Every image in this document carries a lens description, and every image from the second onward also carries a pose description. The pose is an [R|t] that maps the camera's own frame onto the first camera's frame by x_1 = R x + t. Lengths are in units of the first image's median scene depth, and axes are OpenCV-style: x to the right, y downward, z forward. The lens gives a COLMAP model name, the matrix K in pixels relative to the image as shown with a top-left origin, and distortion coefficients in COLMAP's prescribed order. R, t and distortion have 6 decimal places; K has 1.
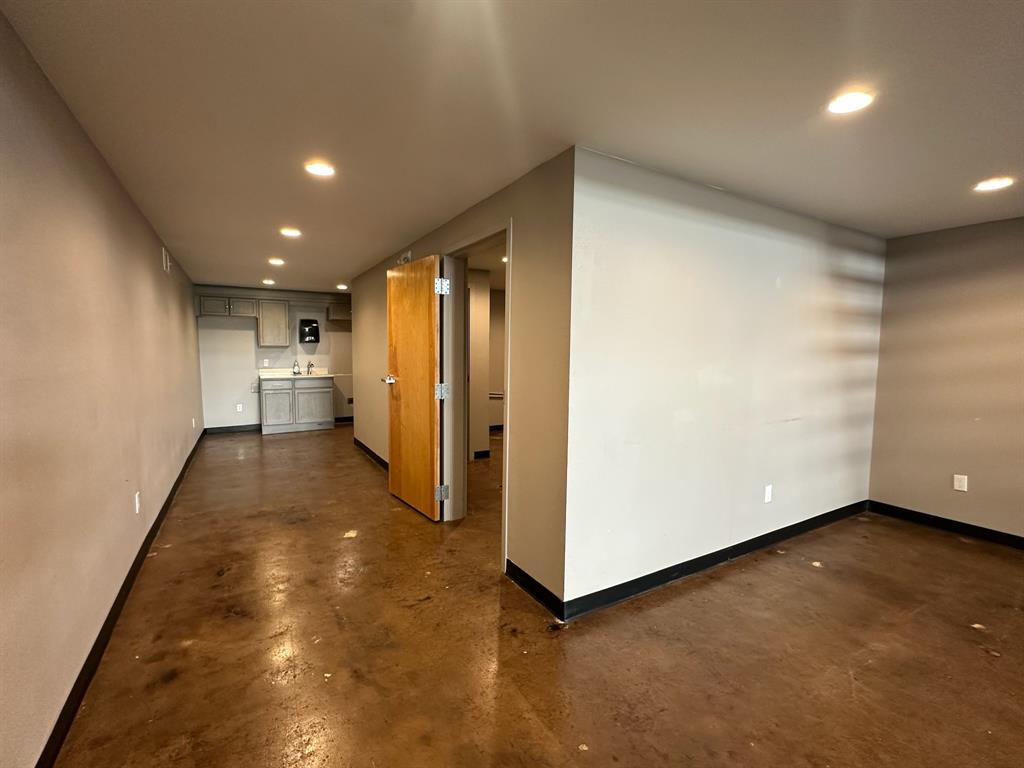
lens RADIAL K [[459.2, 0, 510.6], [0, 459.2, 386.1], [0, 0, 1]] dist [-0.000747, -0.000019]
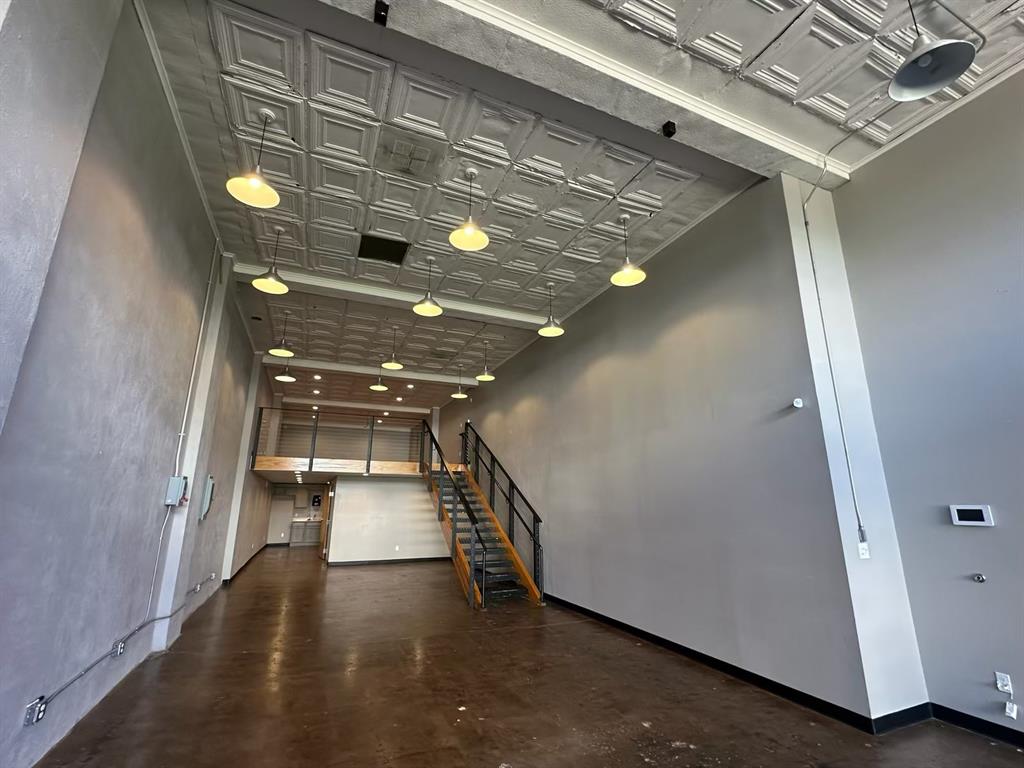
lens RADIAL K [[459.2, 0, 514.3], [0, 459.2, 383.7], [0, 0, 1]] dist [-0.000747, -0.000019]
pose [[0.993659, -0.036716, -0.106274, 0.842287], [0.001143, 0.948431, -0.316981, 0.056765], [0.112432, 0.314850, 0.942459, -1.286861]]
